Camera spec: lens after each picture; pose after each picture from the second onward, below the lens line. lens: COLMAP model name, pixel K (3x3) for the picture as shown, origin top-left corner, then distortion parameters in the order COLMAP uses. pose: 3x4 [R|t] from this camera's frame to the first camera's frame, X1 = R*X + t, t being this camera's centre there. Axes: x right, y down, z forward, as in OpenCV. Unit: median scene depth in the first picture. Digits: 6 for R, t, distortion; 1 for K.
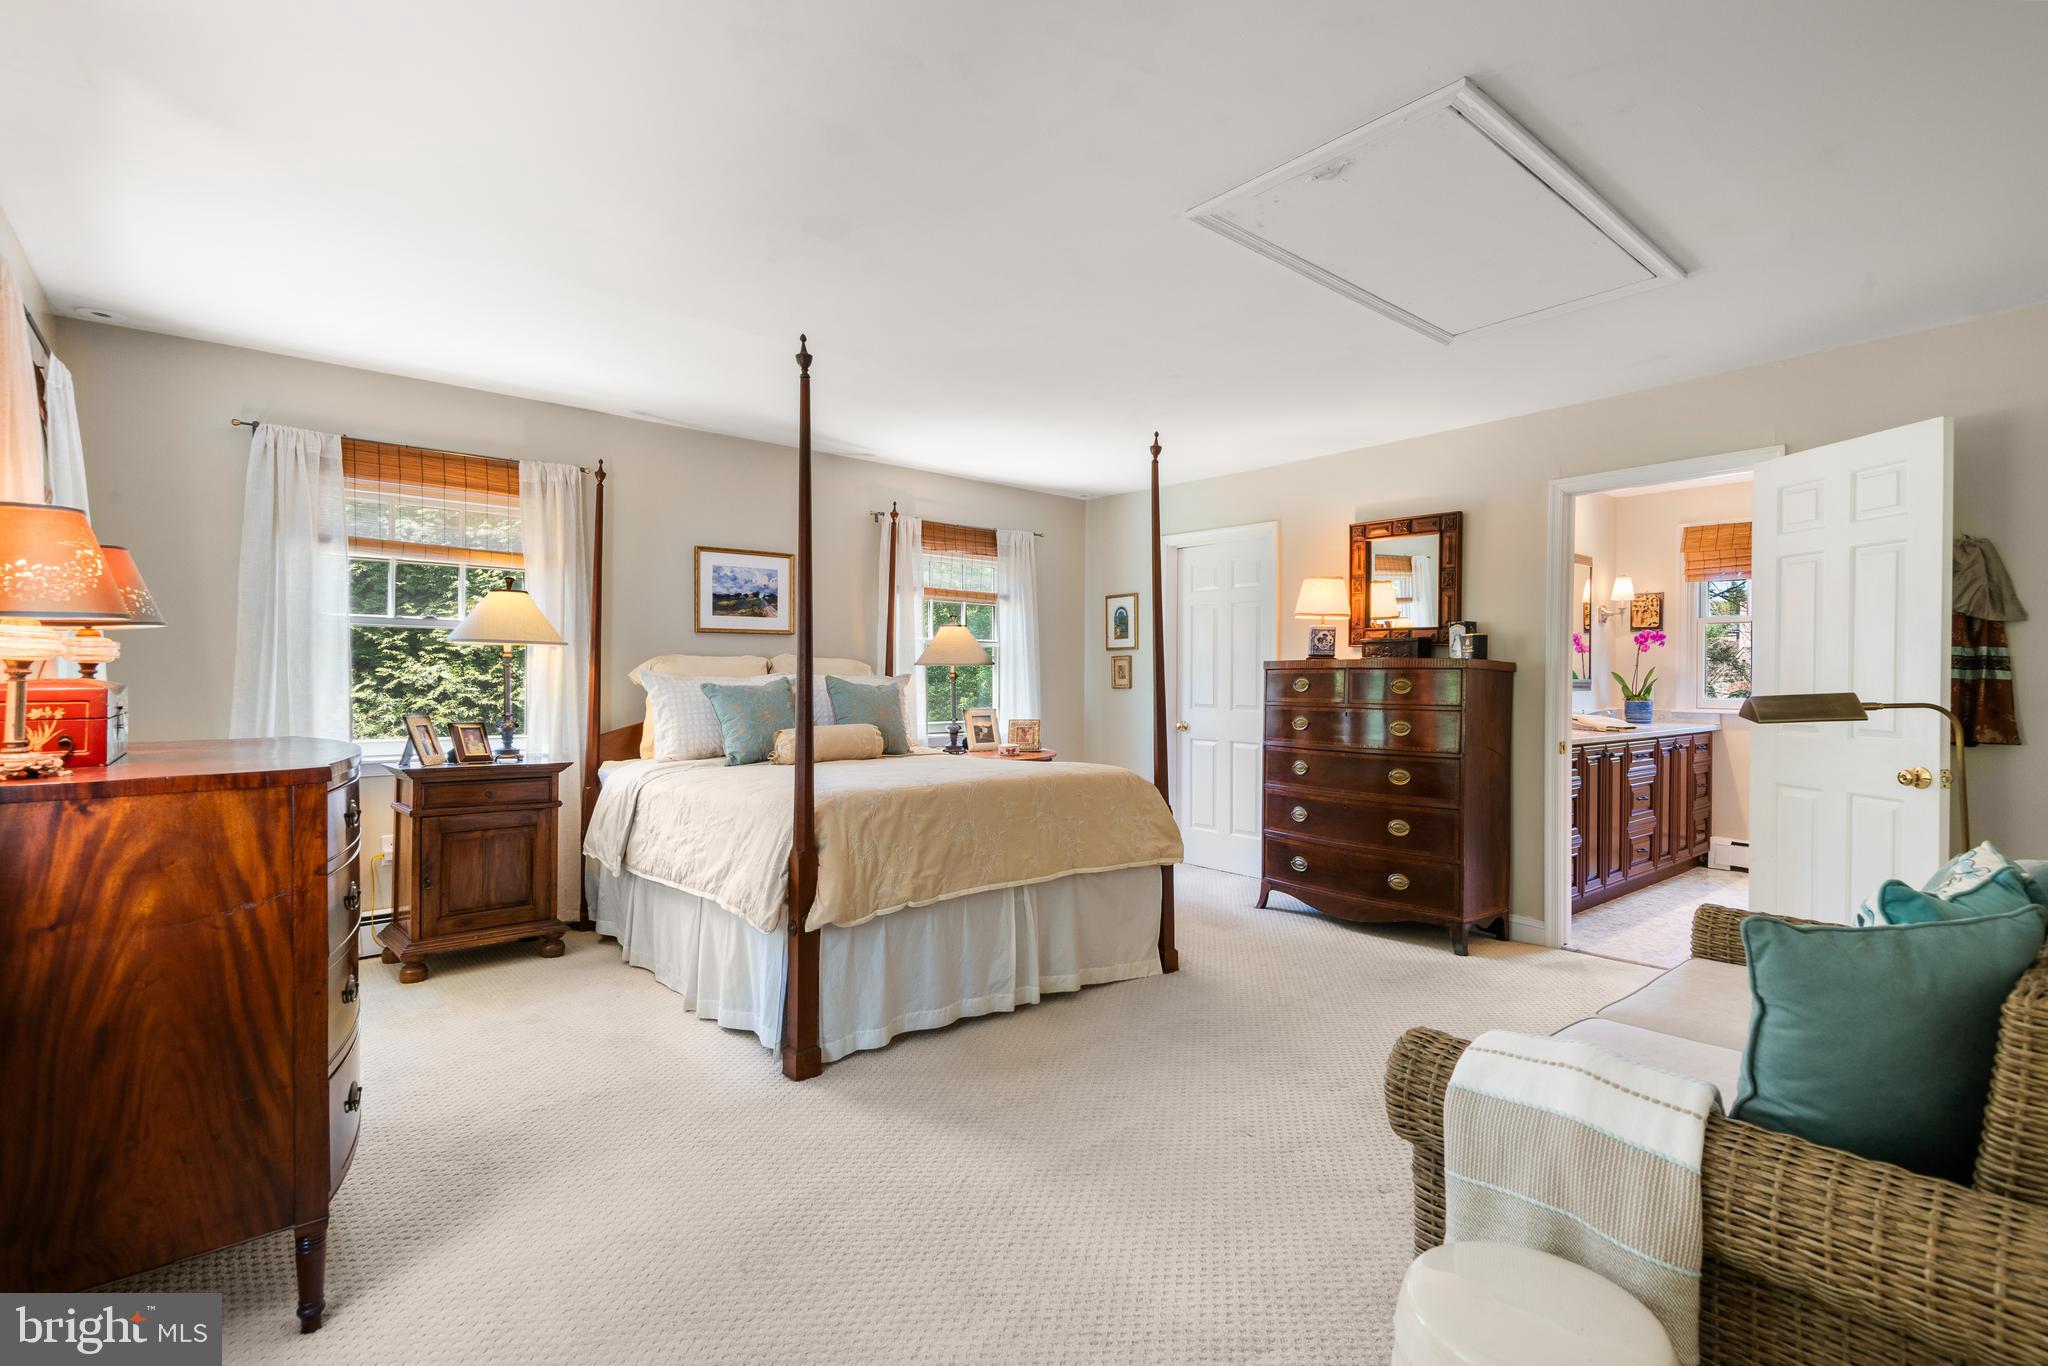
lens RADIAL K [[956.2, 0, 1030.0], [0, 956.2, 685.3], [0, 0, 1]] dist [0.021825, -0.007165]
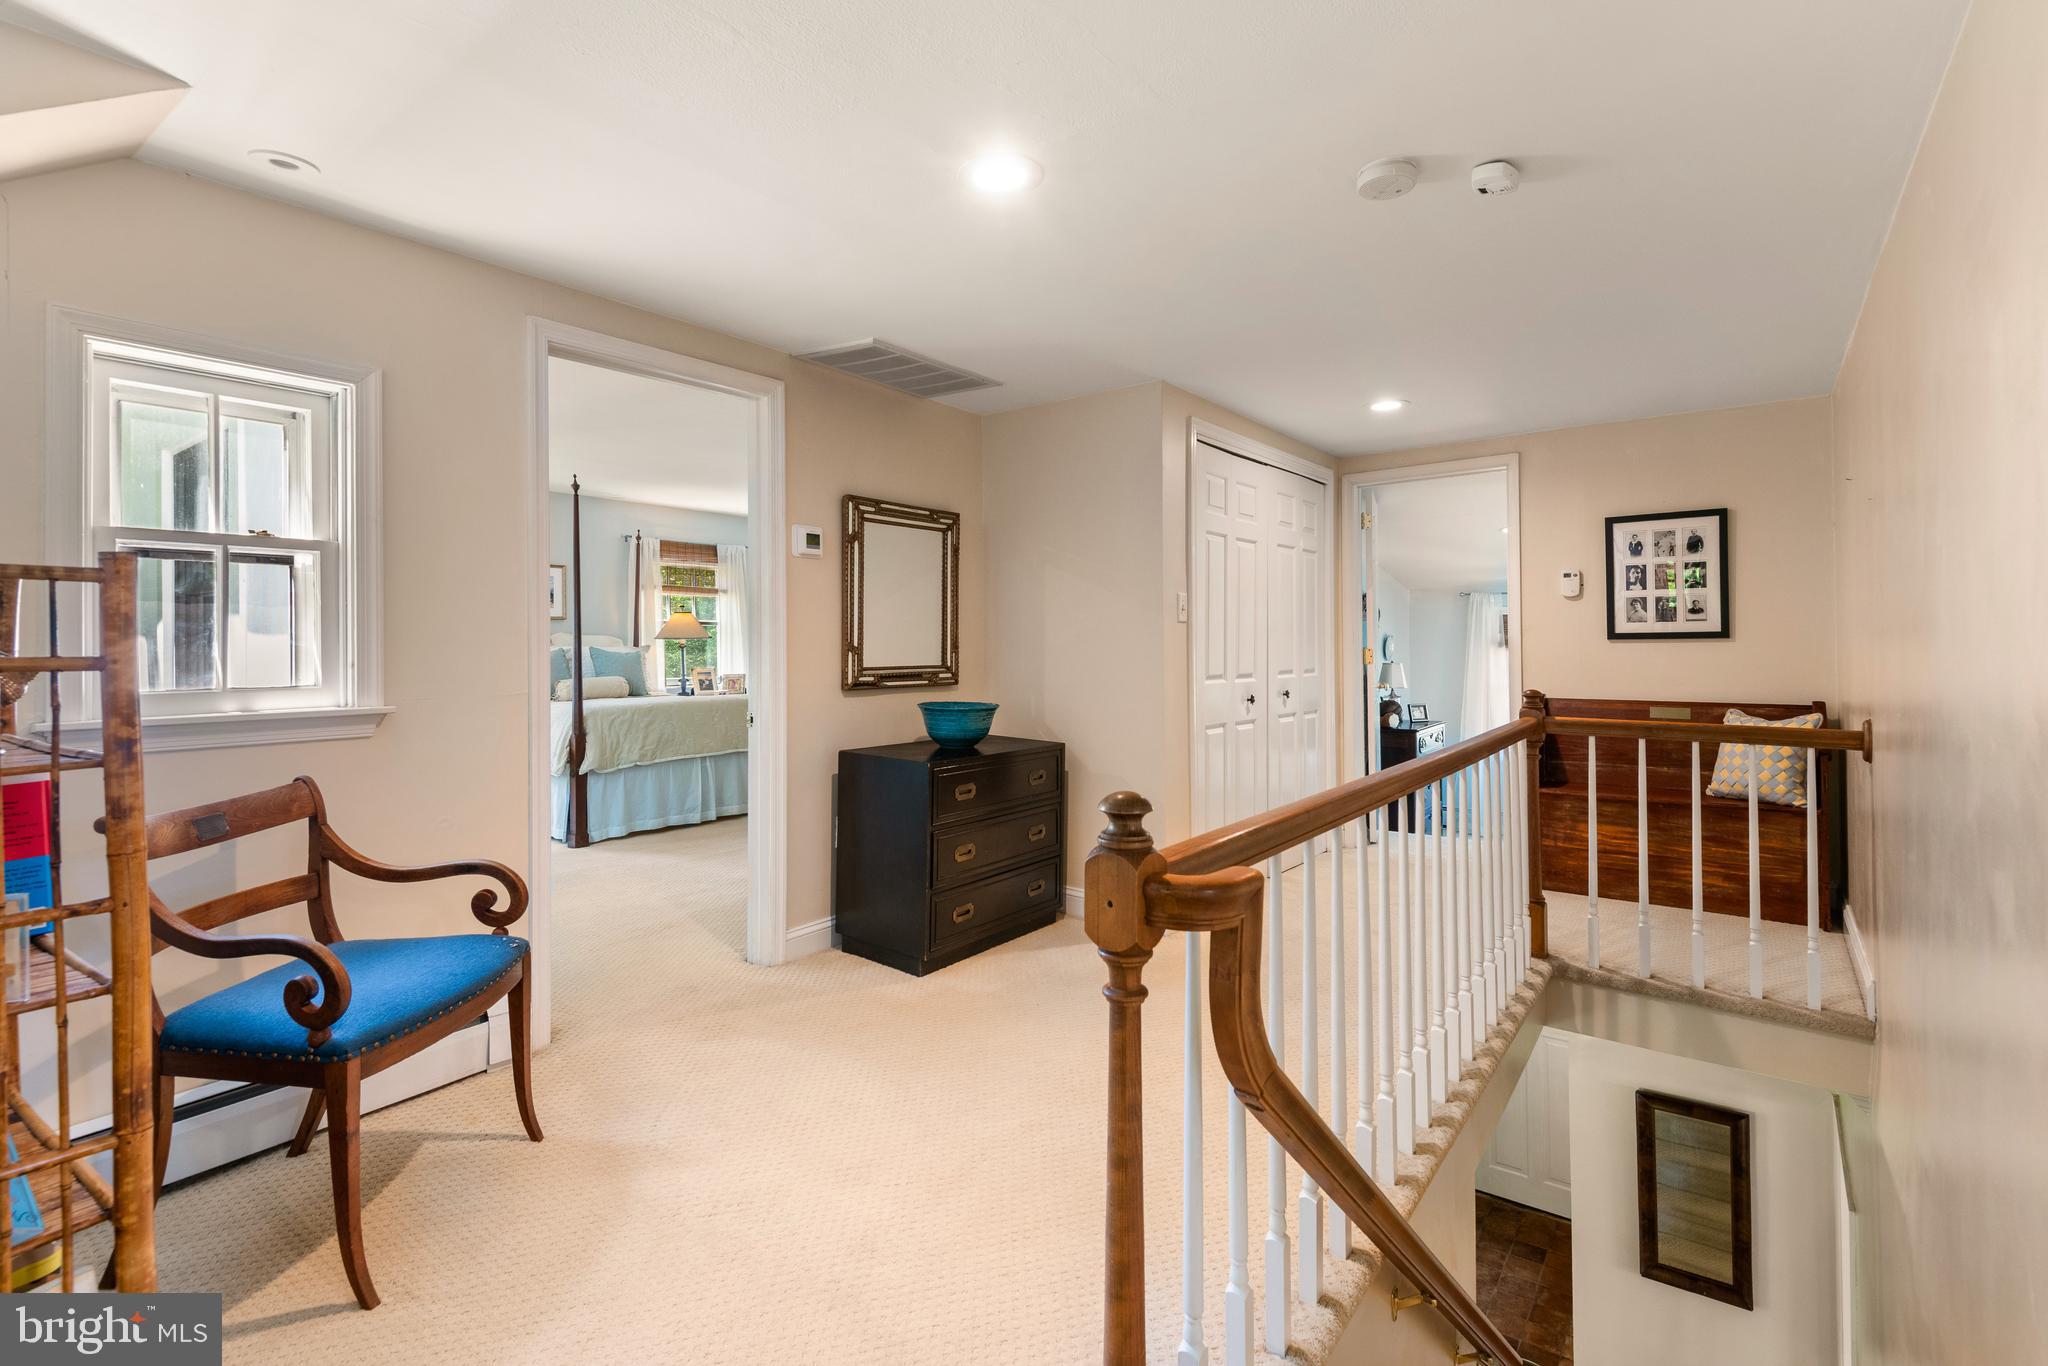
lens RADIAL K [[956.2, 0, 1042.6], [0, 956.2, 640.2], [0, 0, 1]] dist [0.021825, -0.007165]
pose [[0.973897, -0.014917, 0.226499, 0.233842], [0.018038, 0.999769, -0.011715, 0.016150], [-0.226272, 0.015495, 0.973941, -1.070879]]
